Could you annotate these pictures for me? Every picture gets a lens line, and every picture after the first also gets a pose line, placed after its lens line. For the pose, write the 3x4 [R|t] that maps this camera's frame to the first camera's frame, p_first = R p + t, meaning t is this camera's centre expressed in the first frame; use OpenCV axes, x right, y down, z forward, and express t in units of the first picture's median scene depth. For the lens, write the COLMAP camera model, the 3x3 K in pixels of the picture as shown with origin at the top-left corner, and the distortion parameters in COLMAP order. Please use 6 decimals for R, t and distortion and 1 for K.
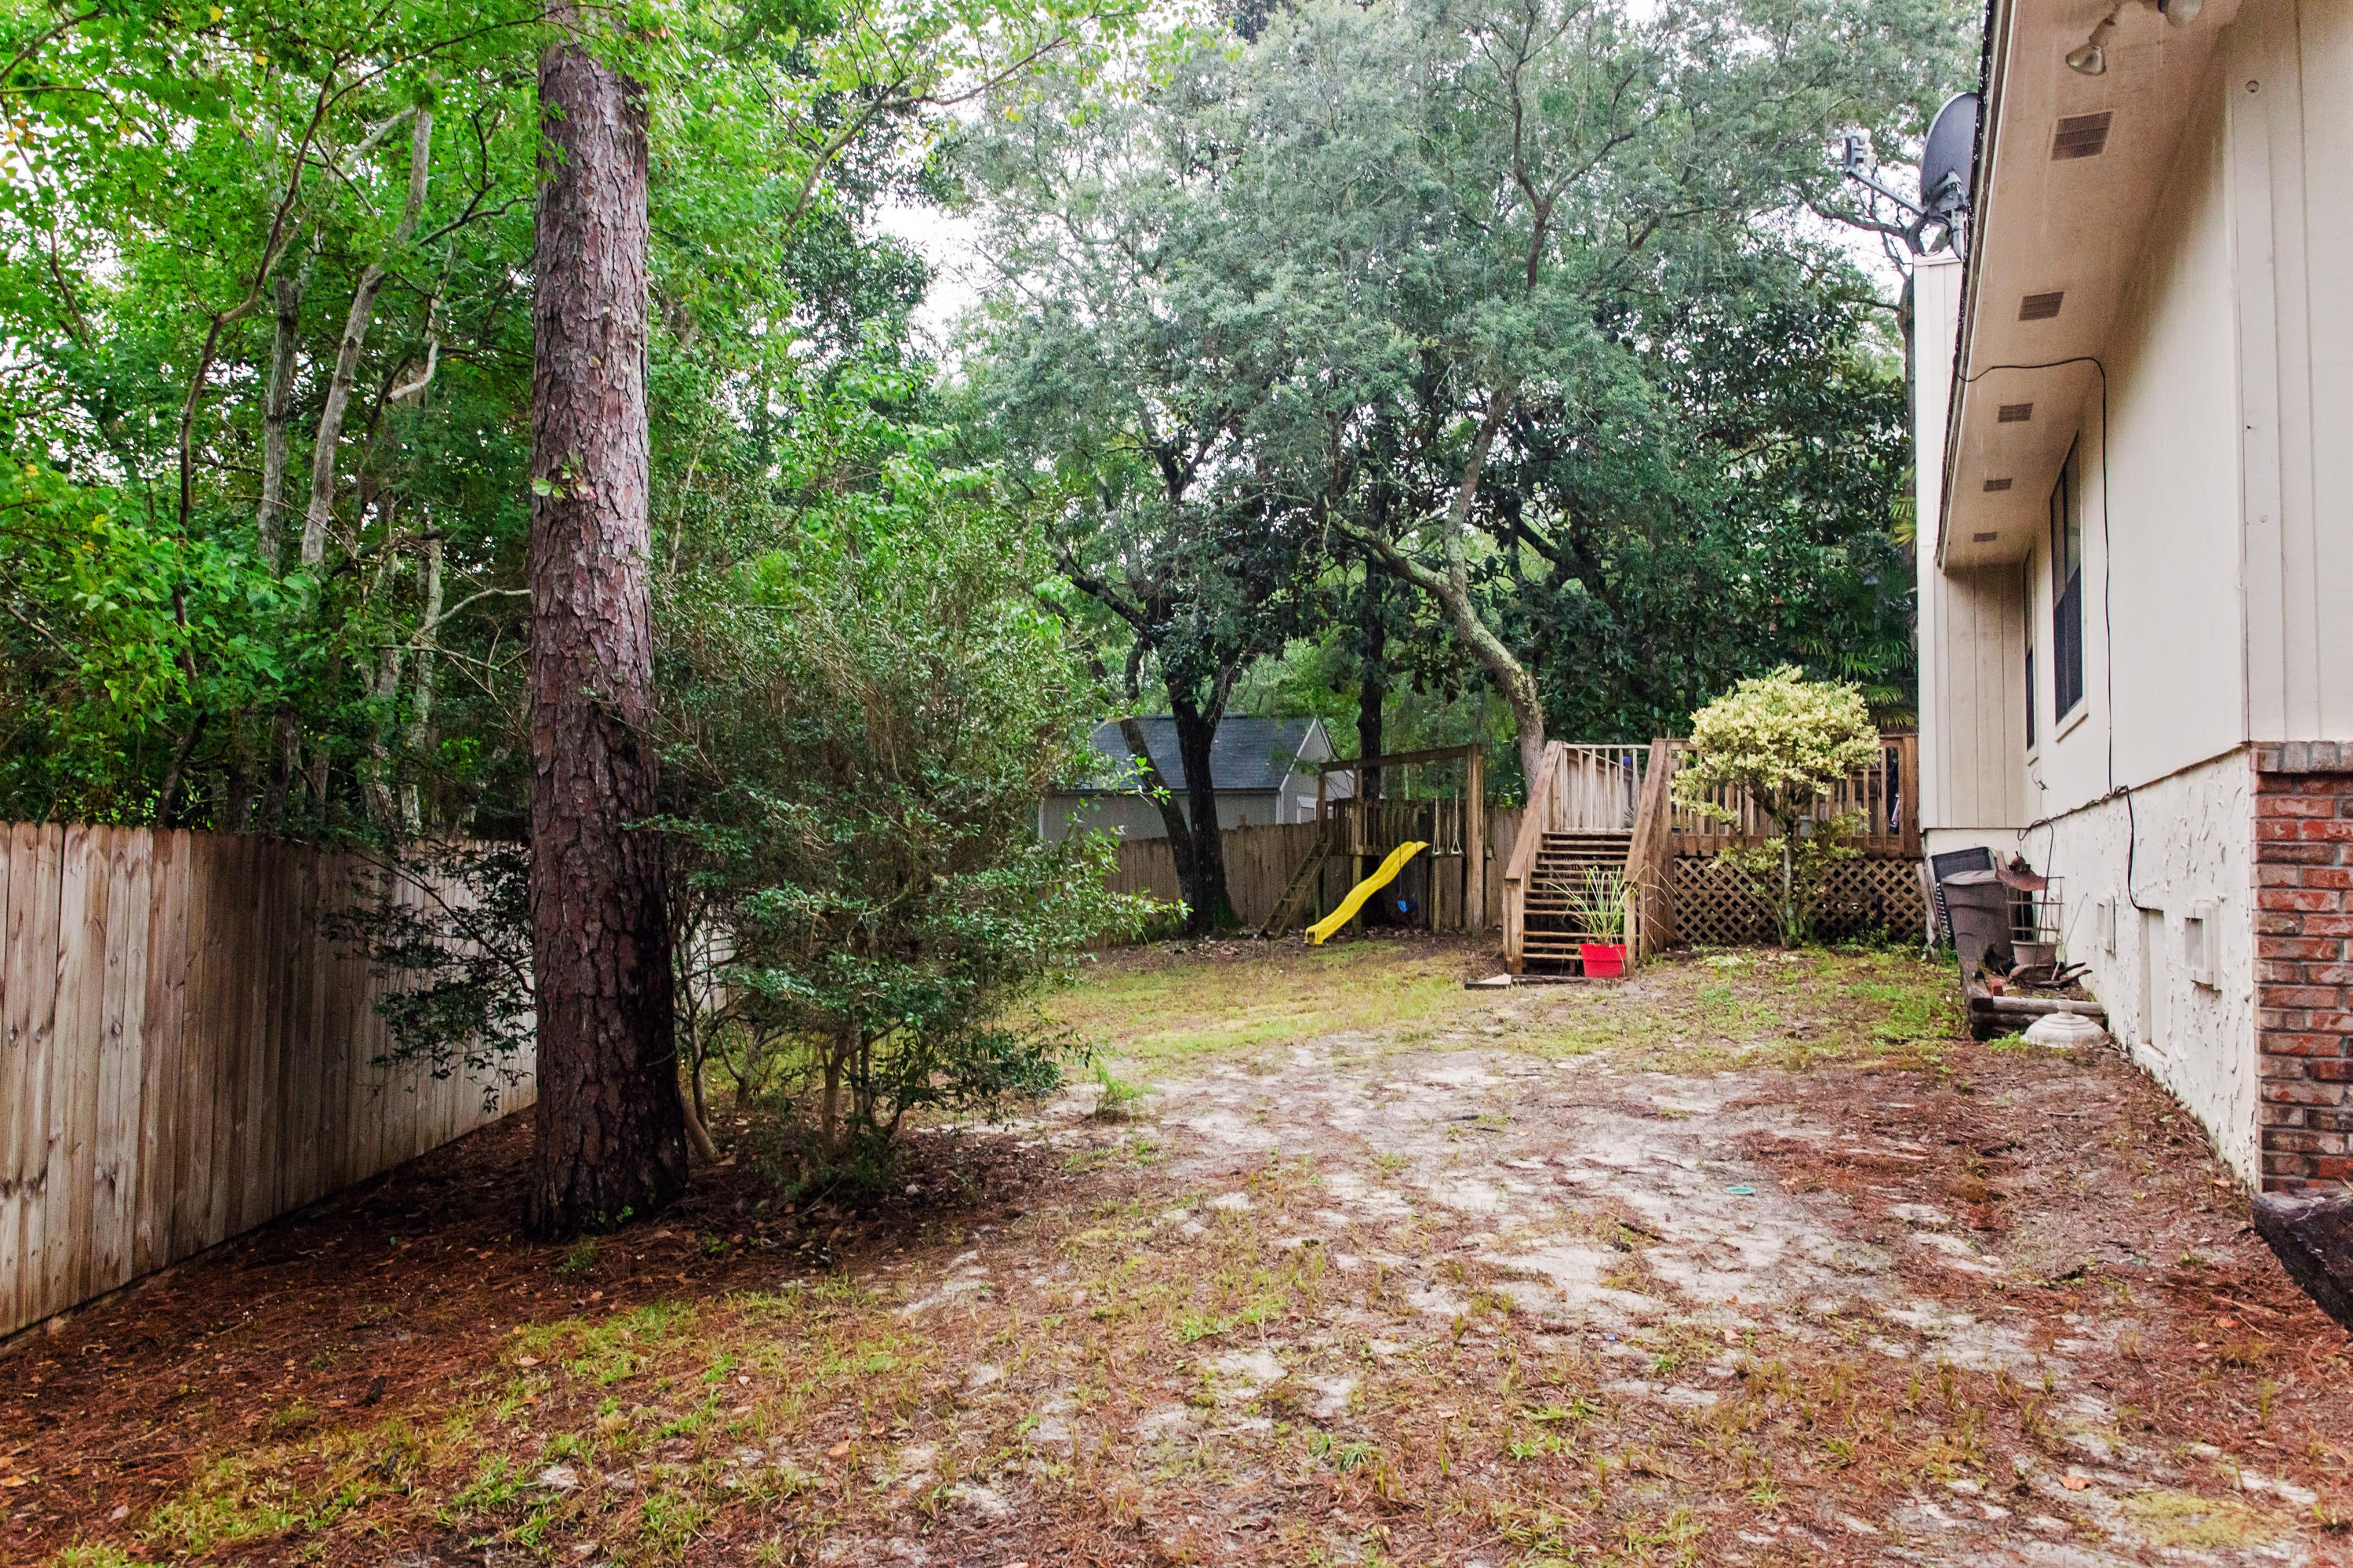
lens RADIAL K [[1587.1, 0, 1176.5], [0, 1587.1, 784.0], [0, 0, 1]] dist [-0.021634, 0.002153]
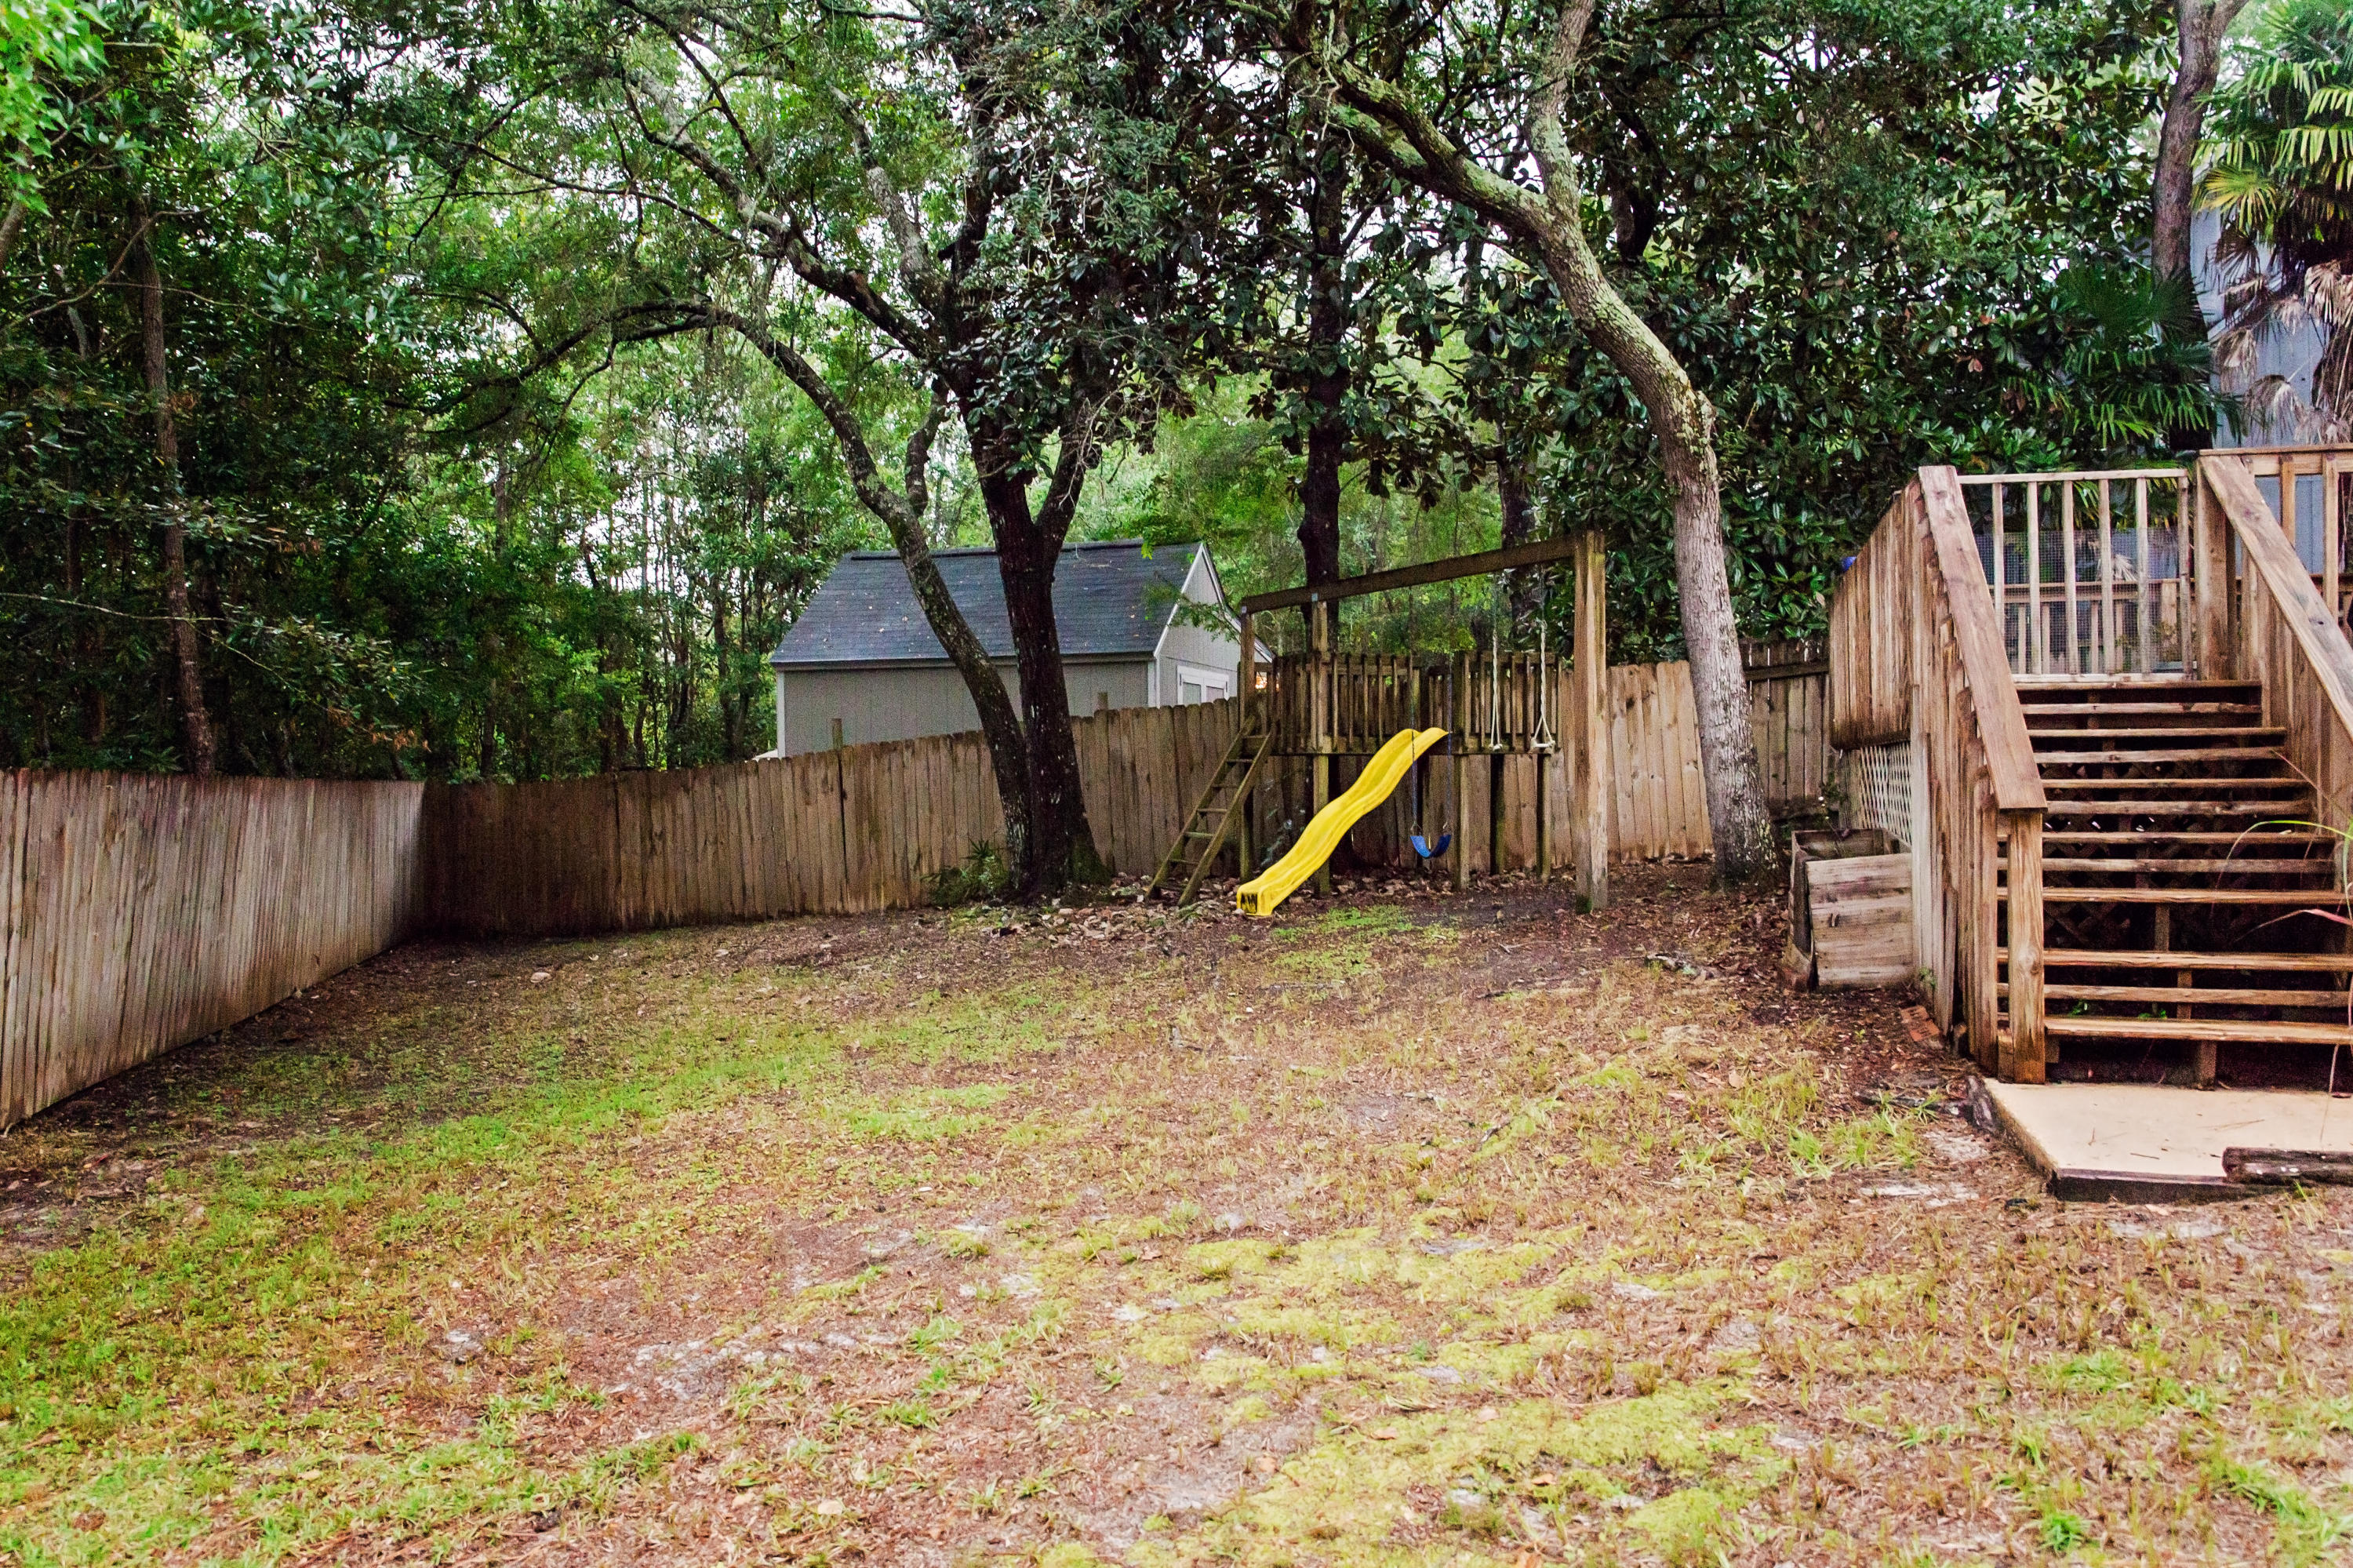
lens RADIAL K [[1587.1, 0, 1176.5], [0, 1587.1, 784.0], [0, 0, 1]] dist [-0.021634, 0.002153]
pose [[0.991659, -0.021529, 0.127079, -0.009604], [0.013881, 0.998055, 0.060771, 0.020347], [-0.128140, -0.058500, 0.990029, 0.444230]]
